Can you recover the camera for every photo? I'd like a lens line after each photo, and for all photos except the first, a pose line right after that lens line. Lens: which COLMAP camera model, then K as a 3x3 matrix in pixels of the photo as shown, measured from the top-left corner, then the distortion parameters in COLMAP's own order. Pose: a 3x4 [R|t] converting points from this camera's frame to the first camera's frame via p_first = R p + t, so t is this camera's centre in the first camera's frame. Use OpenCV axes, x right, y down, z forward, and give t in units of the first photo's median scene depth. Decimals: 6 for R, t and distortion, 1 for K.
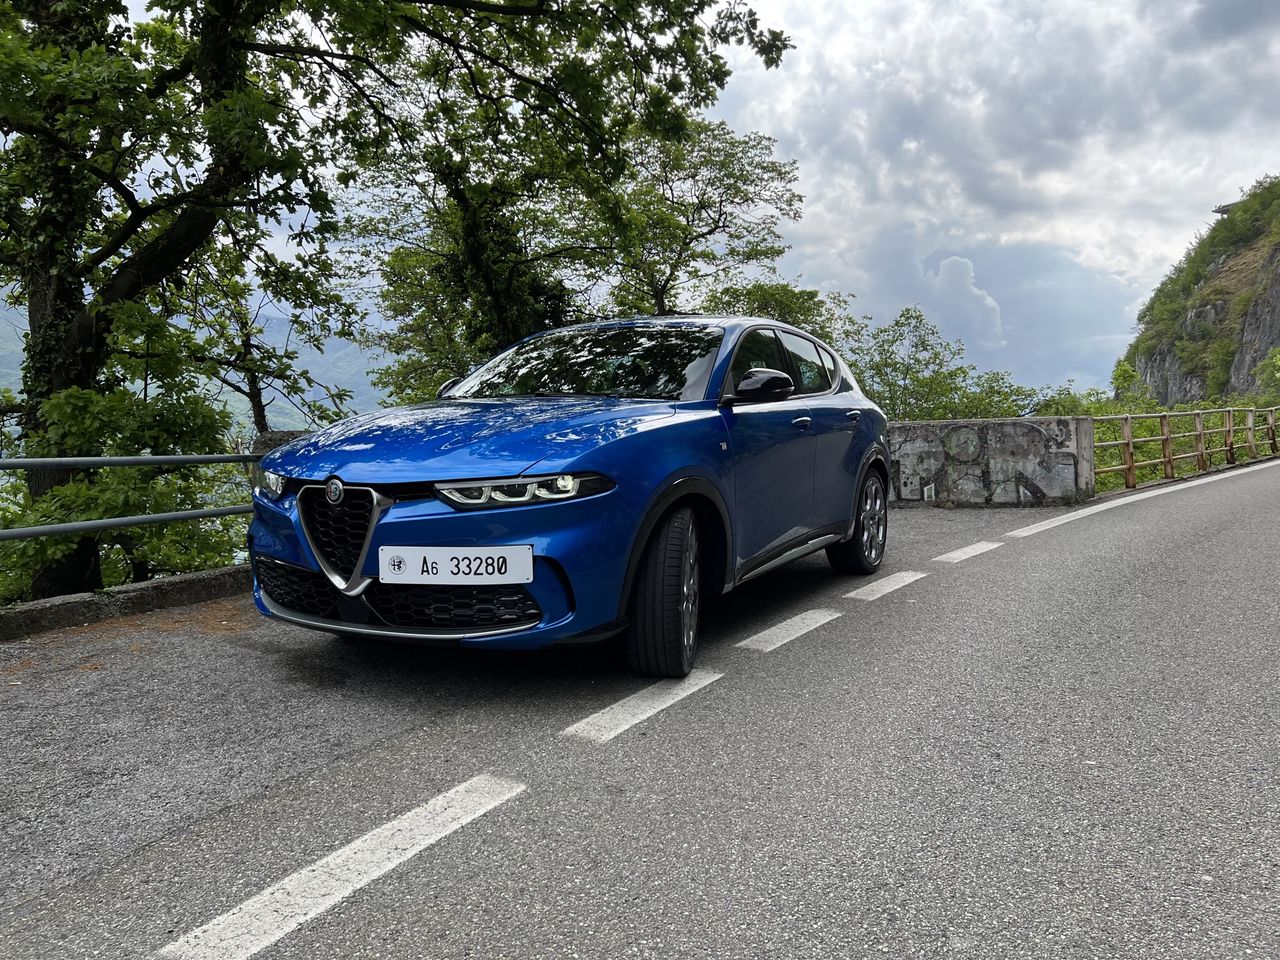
lens RADIAL K [[956.9, 0, 640.0], [0, 956.9, 480.0], [0, 0, 1]] dist [0.061087, -0.061737]
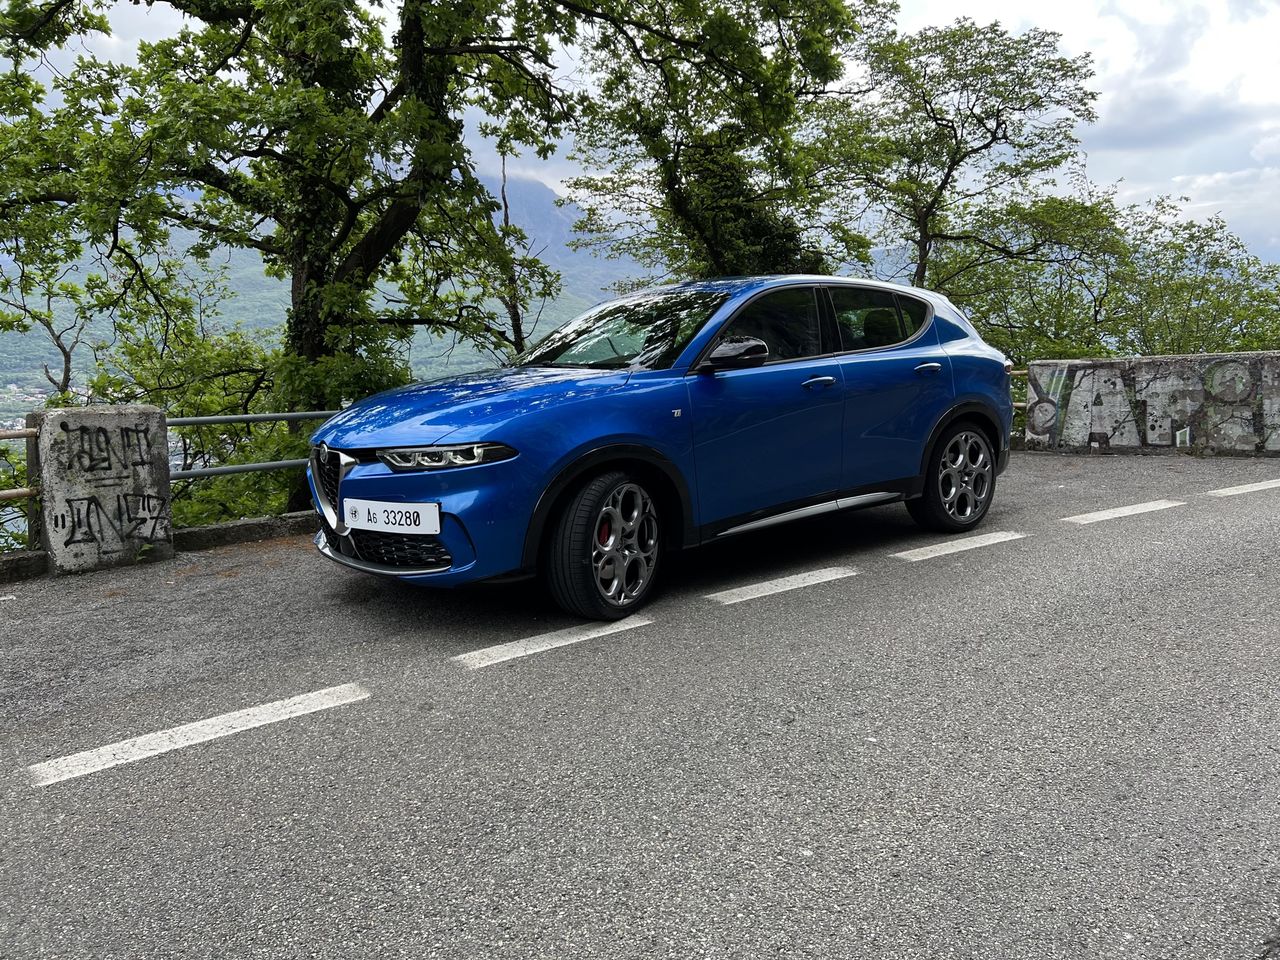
lens RADIAL K [[957.6, 0, 631.5], [0, 957.6, 469.4], [0, 0, 1]] dist [0.062879, -0.064719]
pose [[0.920934, 0.028610, -0.388667, 0.229874], [-0.001536, 0.997560, 0.069793, -0.023523], [0.389715, -0.063678, 0.918731, -0.006167]]
